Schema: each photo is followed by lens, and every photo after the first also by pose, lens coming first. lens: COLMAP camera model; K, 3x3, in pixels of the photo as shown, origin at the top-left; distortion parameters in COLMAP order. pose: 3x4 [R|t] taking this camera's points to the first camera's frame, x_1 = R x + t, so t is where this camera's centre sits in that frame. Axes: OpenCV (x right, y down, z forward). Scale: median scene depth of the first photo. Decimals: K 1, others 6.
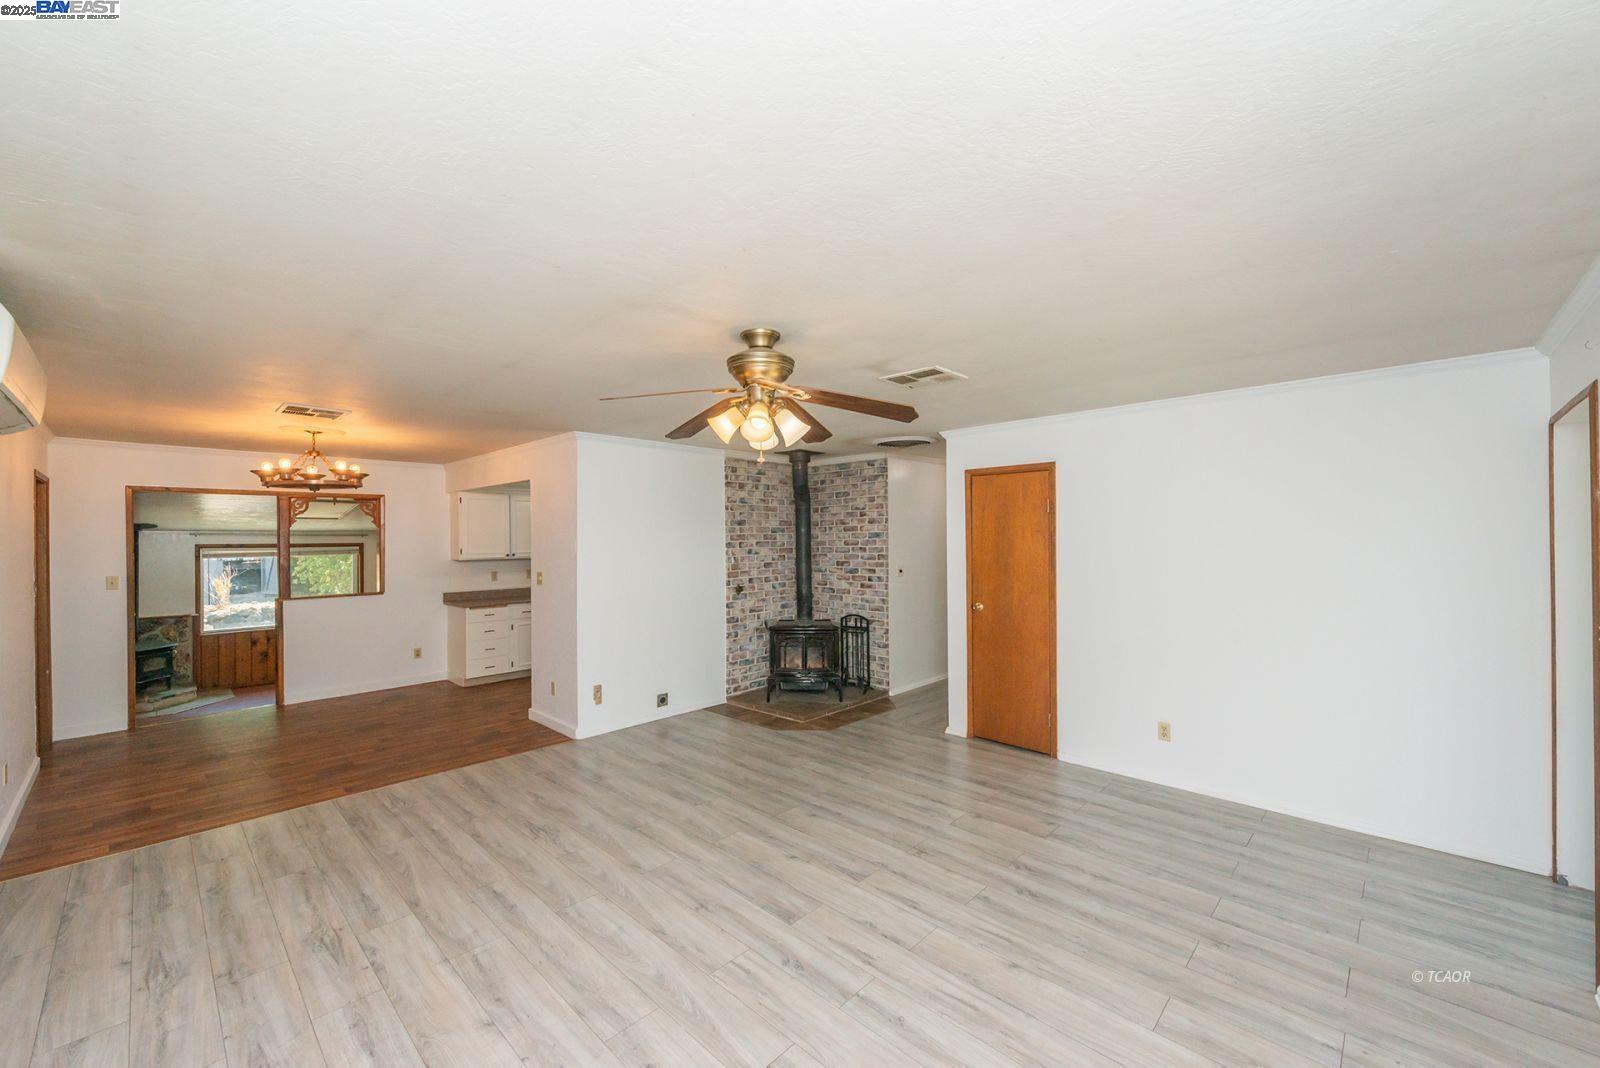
lens RADIAL K [[629.1, 0, 799.6], [0, 629.1, 539.1], [0, 0, 1]] dist [0.015549, -0.004422]
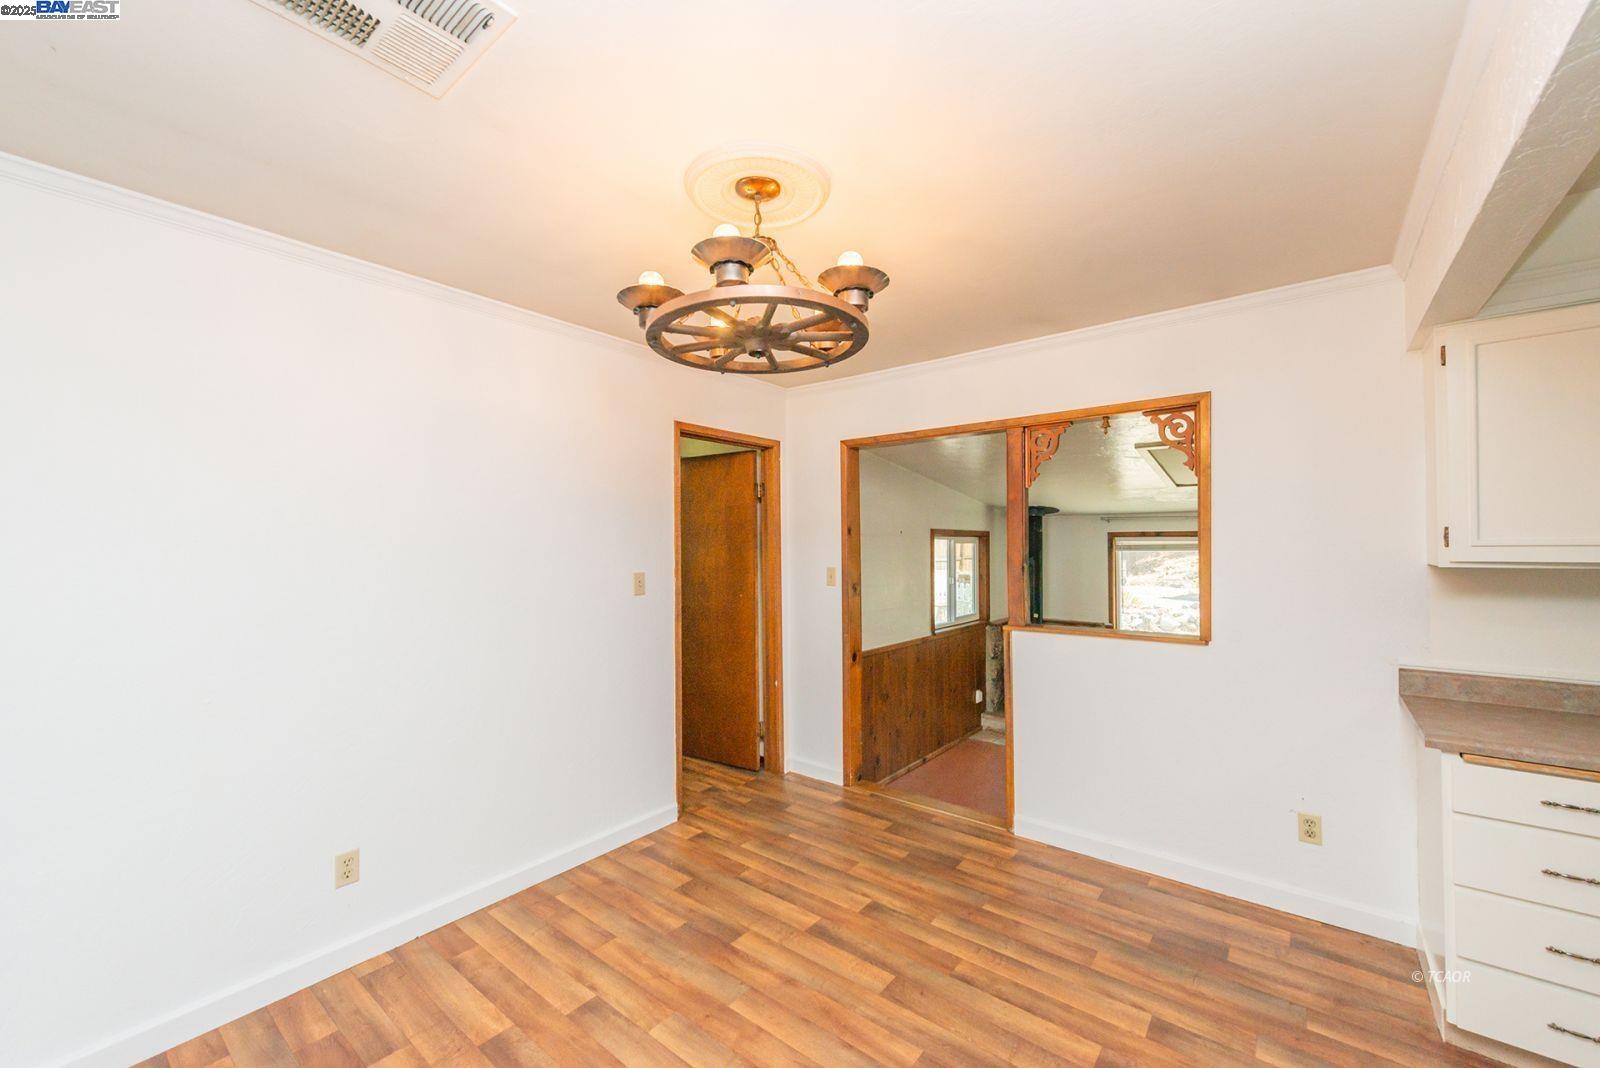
lens RADIAL K [[629.1, 0, 801.1], [0, 629.1, 543.9], [0, 0, 1]] dist [0.015549, -0.004422]
pose [[0.094974, 0.005249, -0.995466, -0.370328], [0.001733, 0.999984, 0.005438, 0.027559], [0.995478, -0.002242, 0.094963, 0.900585]]
